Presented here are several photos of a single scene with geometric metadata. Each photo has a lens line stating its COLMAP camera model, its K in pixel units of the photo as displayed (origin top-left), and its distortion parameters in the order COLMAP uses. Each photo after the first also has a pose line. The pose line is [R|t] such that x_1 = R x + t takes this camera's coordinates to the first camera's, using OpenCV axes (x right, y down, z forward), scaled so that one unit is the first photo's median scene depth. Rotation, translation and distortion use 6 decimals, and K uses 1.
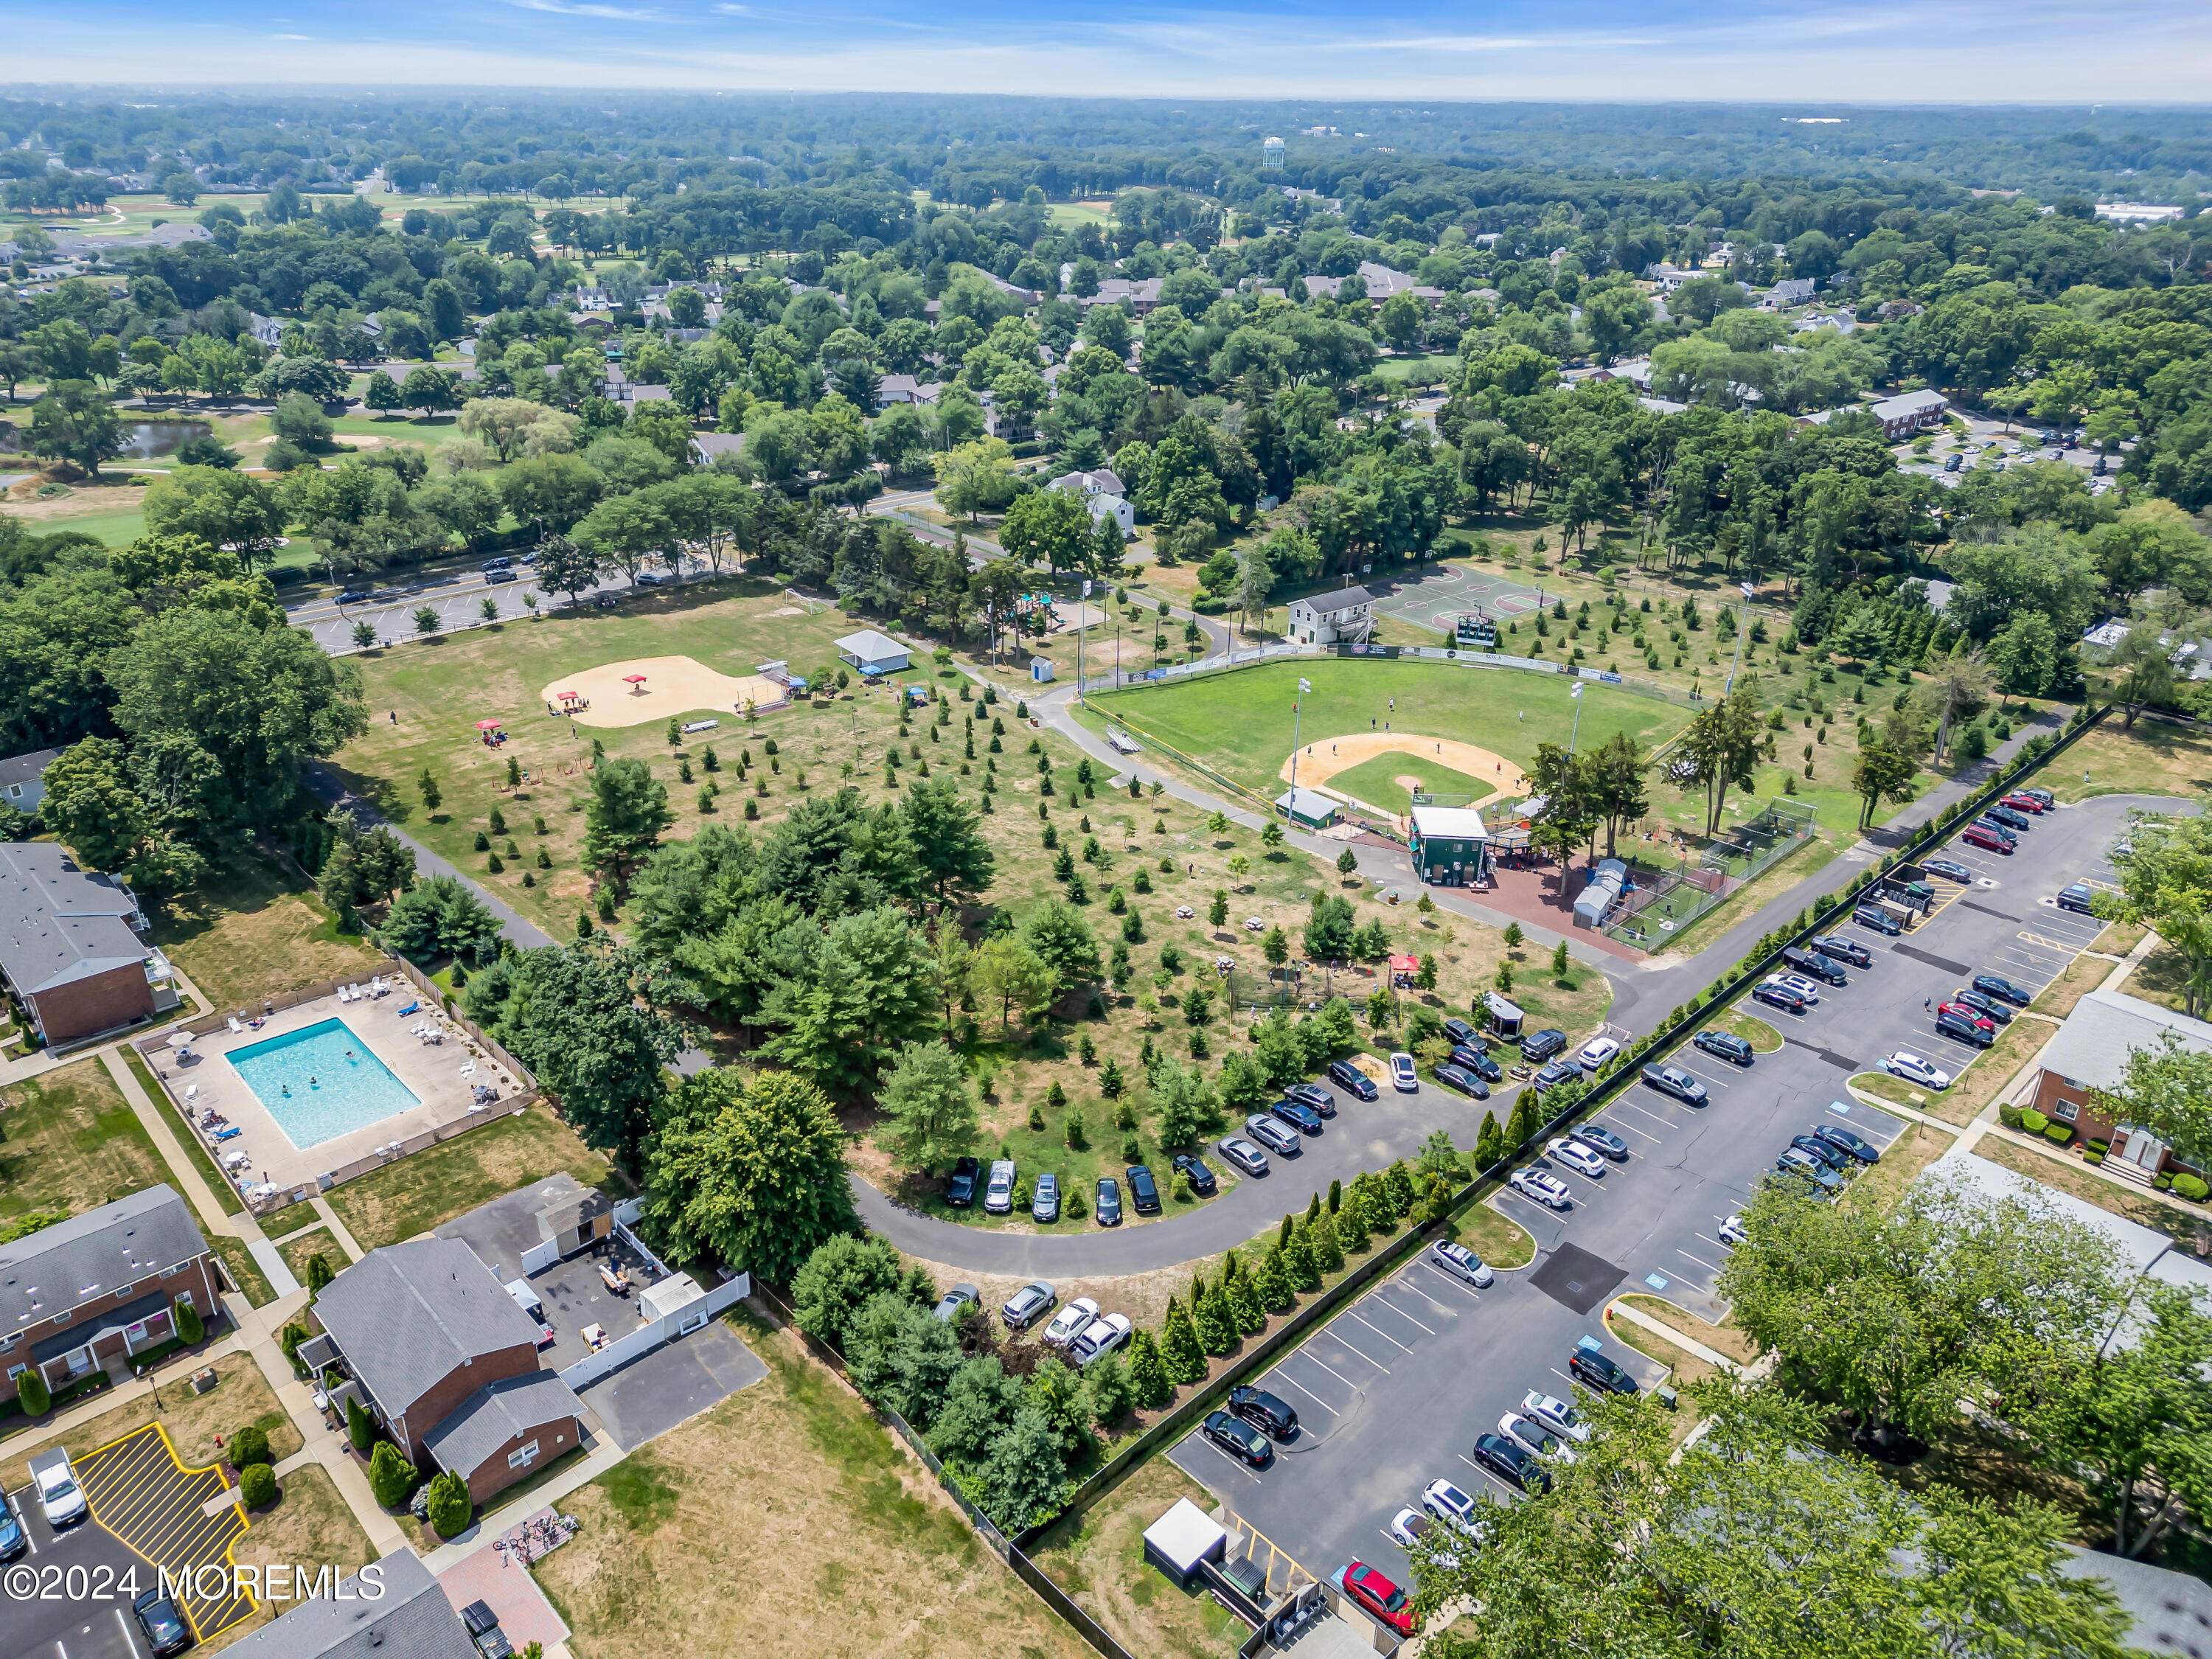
lens RADIAL K [[1566.4, 0, 1098.1], [0, 1566.4, 832.3], [0, 0, 1]] dist [-0.003291, -0.005883]
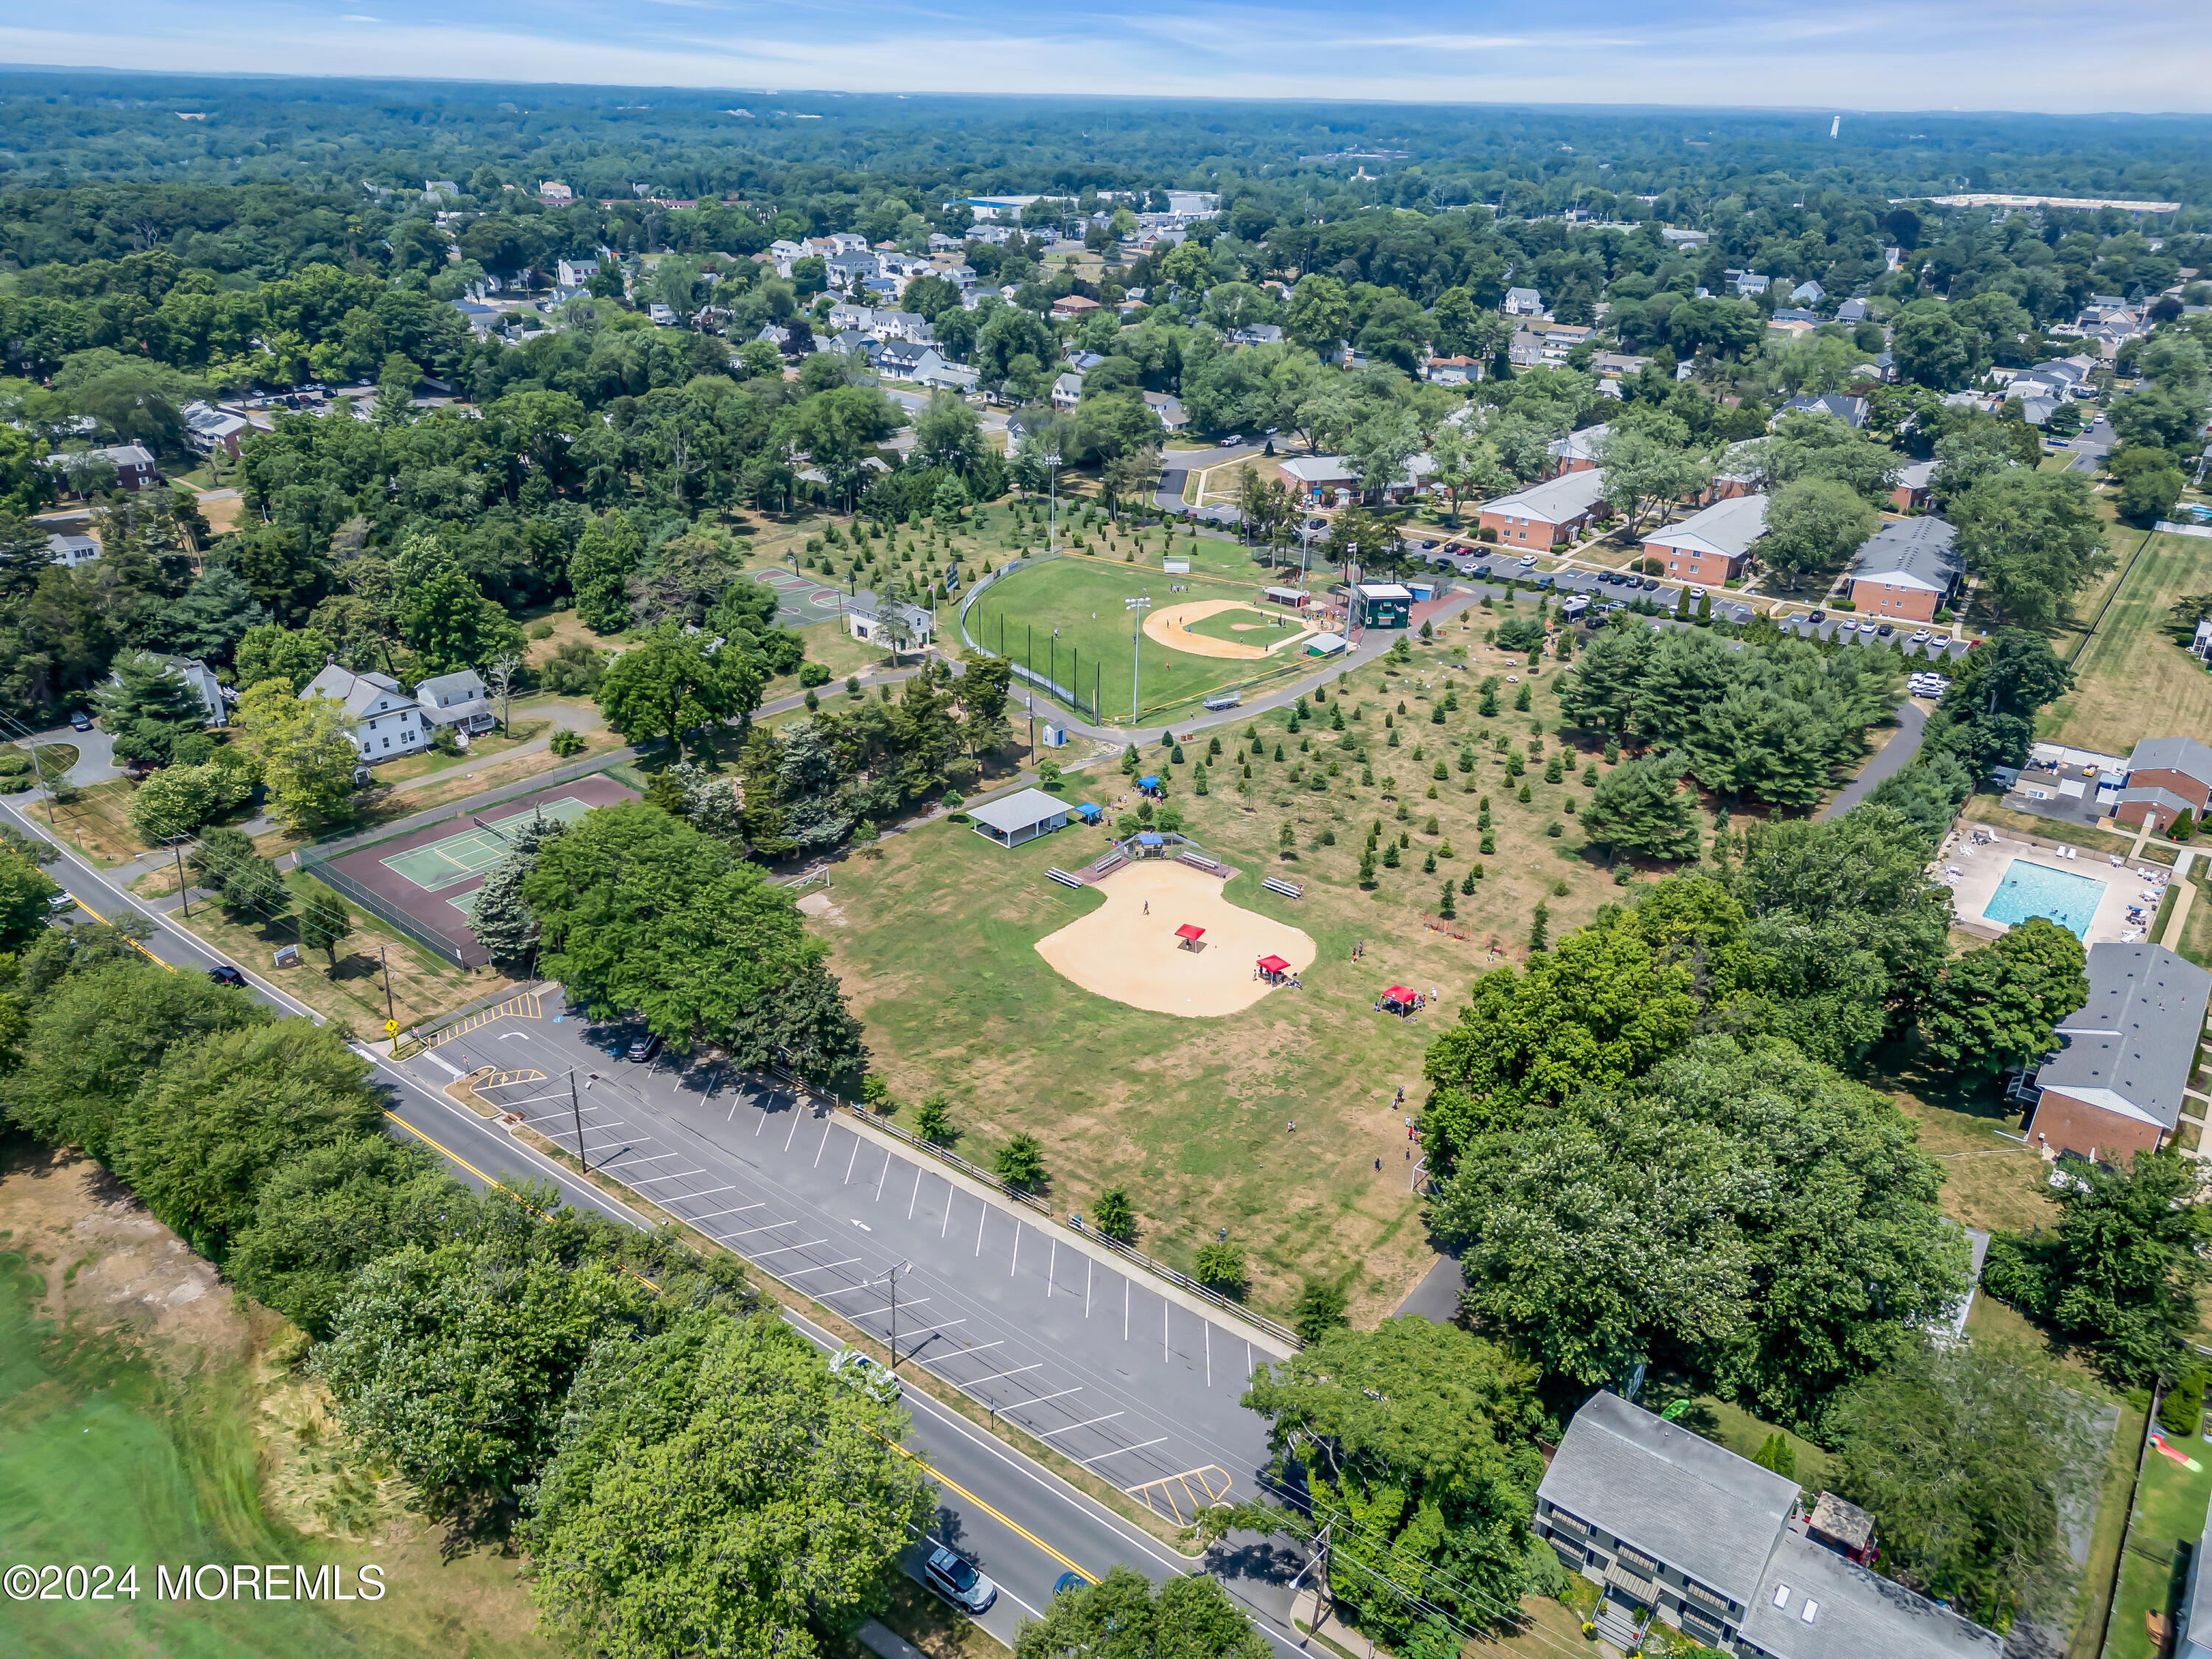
lens RADIAL K [[1566.4, 0, 1098.1], [0, 1566.4, 832.3], [0, 0, 1]] dist [-0.003291, -0.005883]
pose [[-0.156219, -0.429486, 0.889459, -1.088527], [0.403191, 0.794344, 0.454372, -0.573513], [-0.901683, 0.429604, 0.049073, 1.176199]]
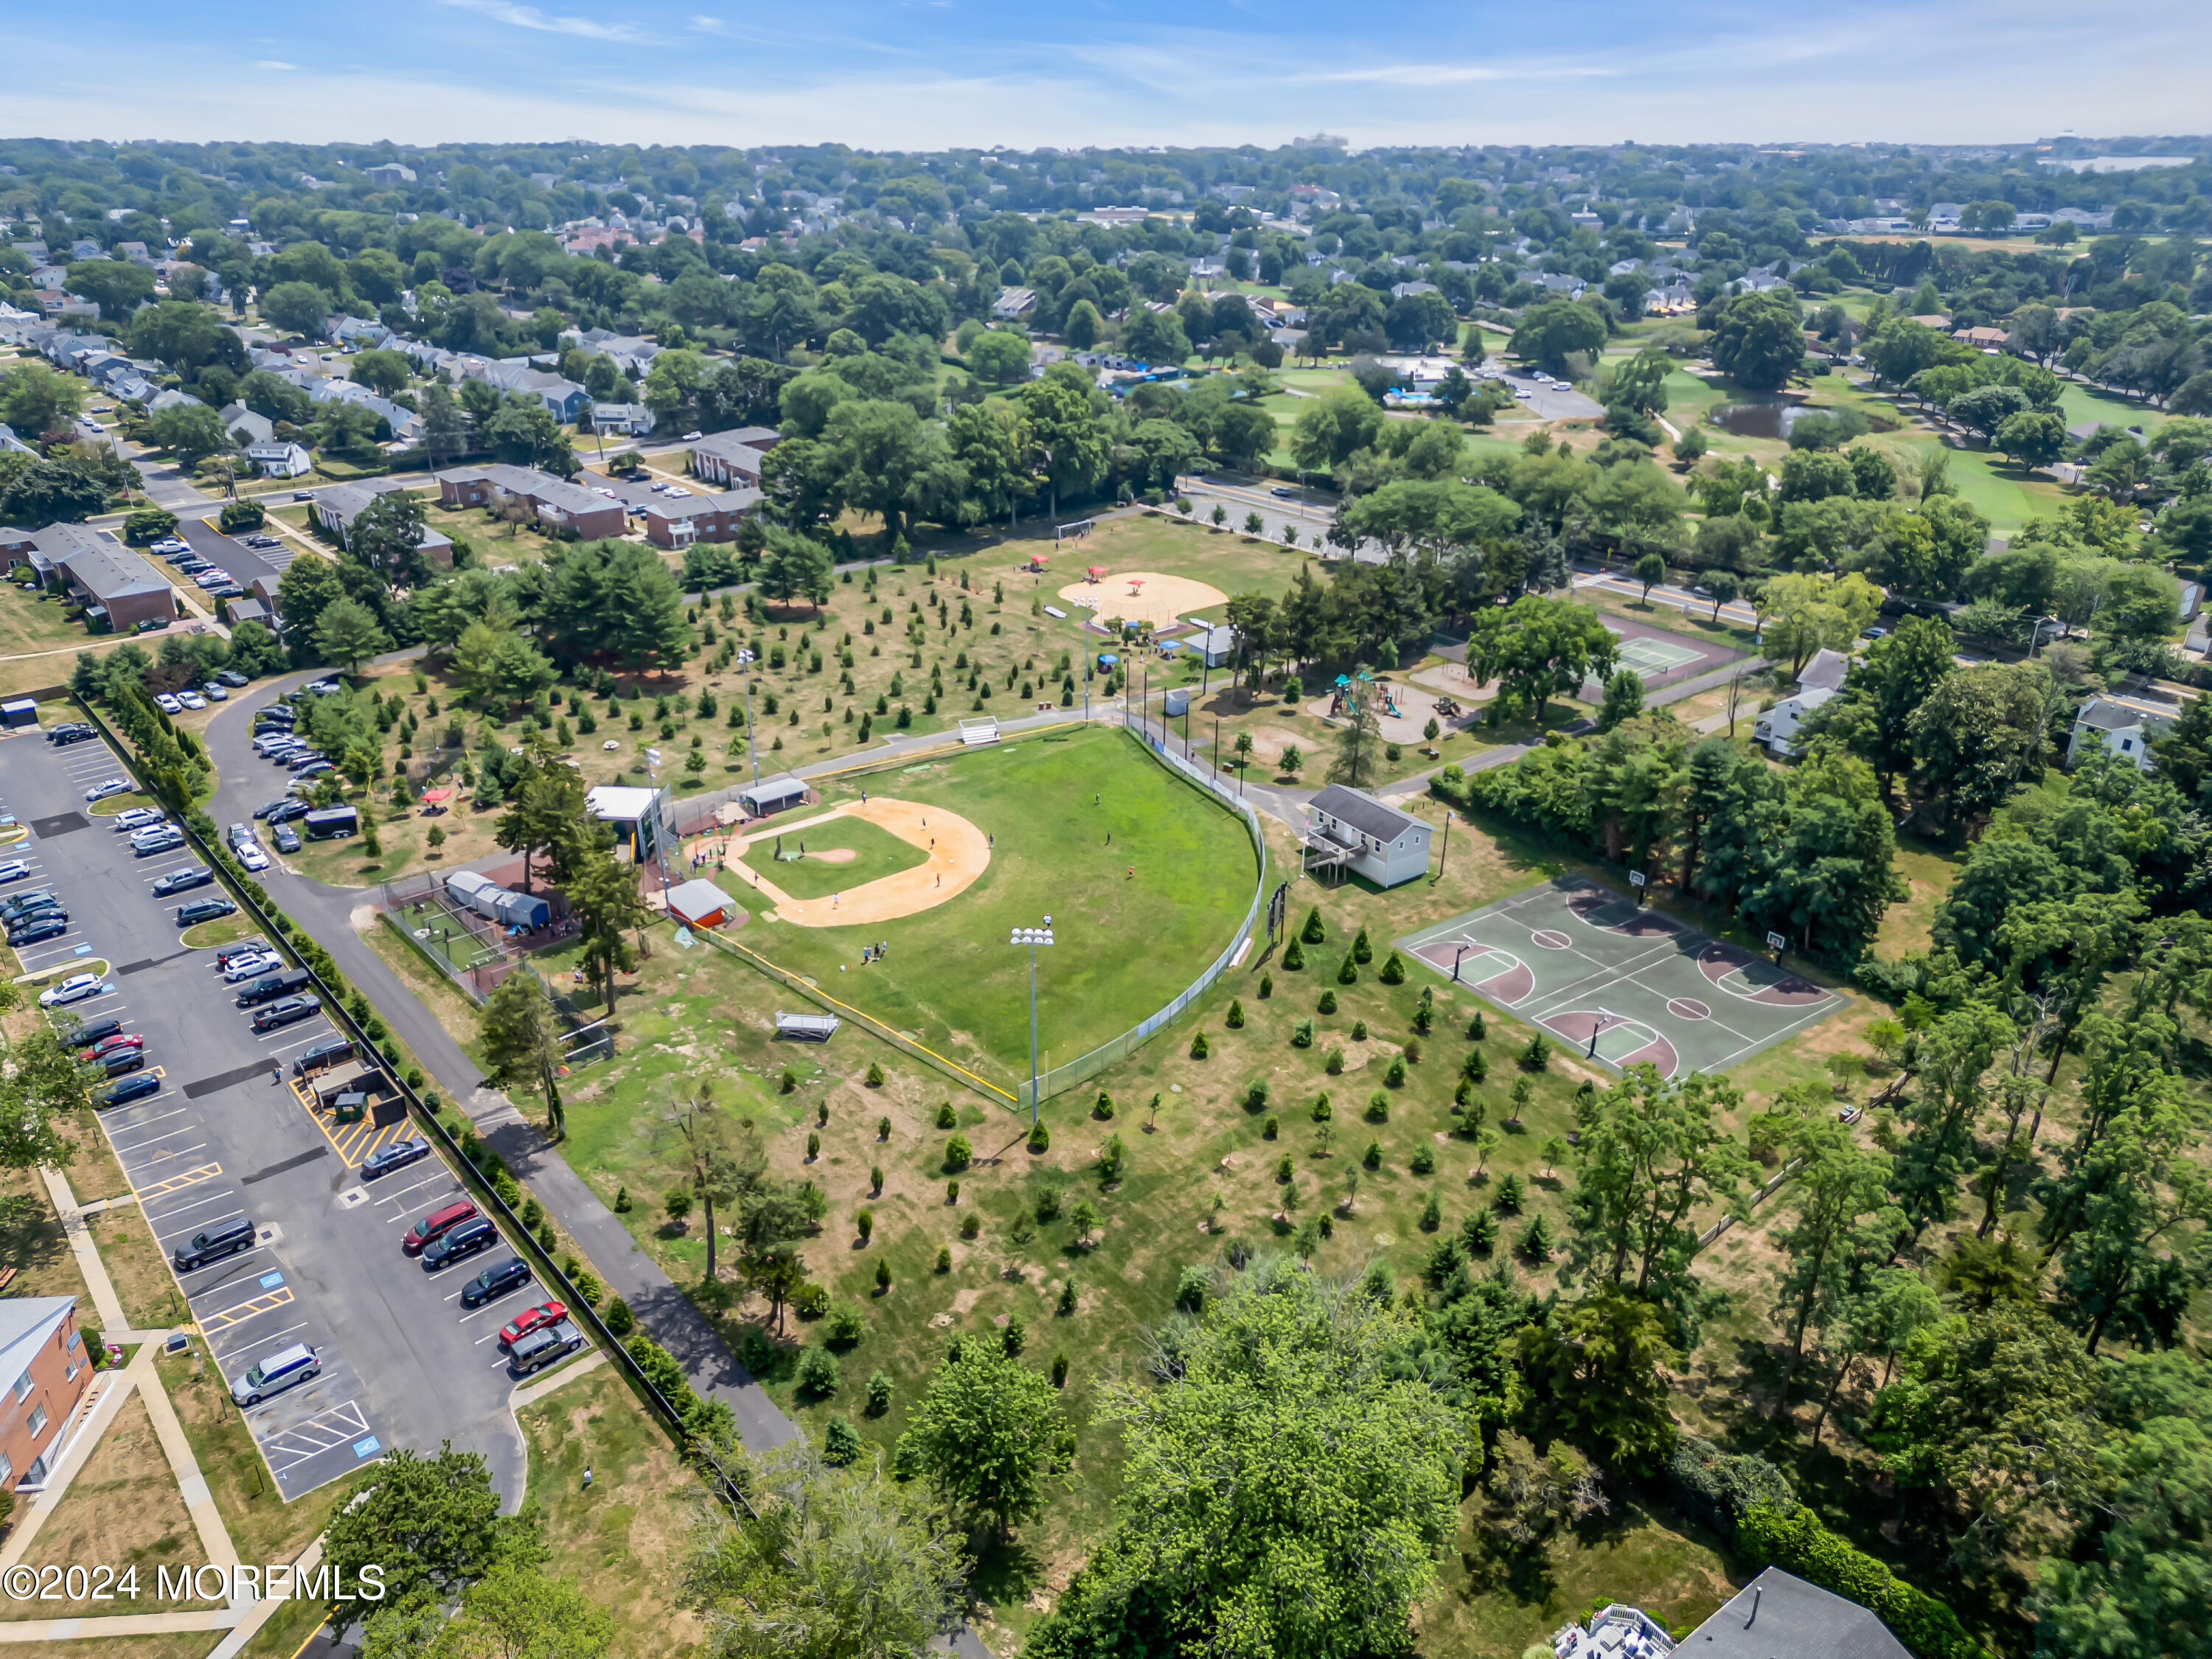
lens RADIAL K [[1566.4, 0, 1098.1], [0, 1566.4, 832.3], [0, 0, 1]] dist [-0.003291, -0.005883]
pose [[-0.042259, 0.413388, -0.909574, 1.031689], [-0.436551, 0.811244, 0.388981, -0.469519], [0.898686, 0.413513, 0.146183, 1.047655]]
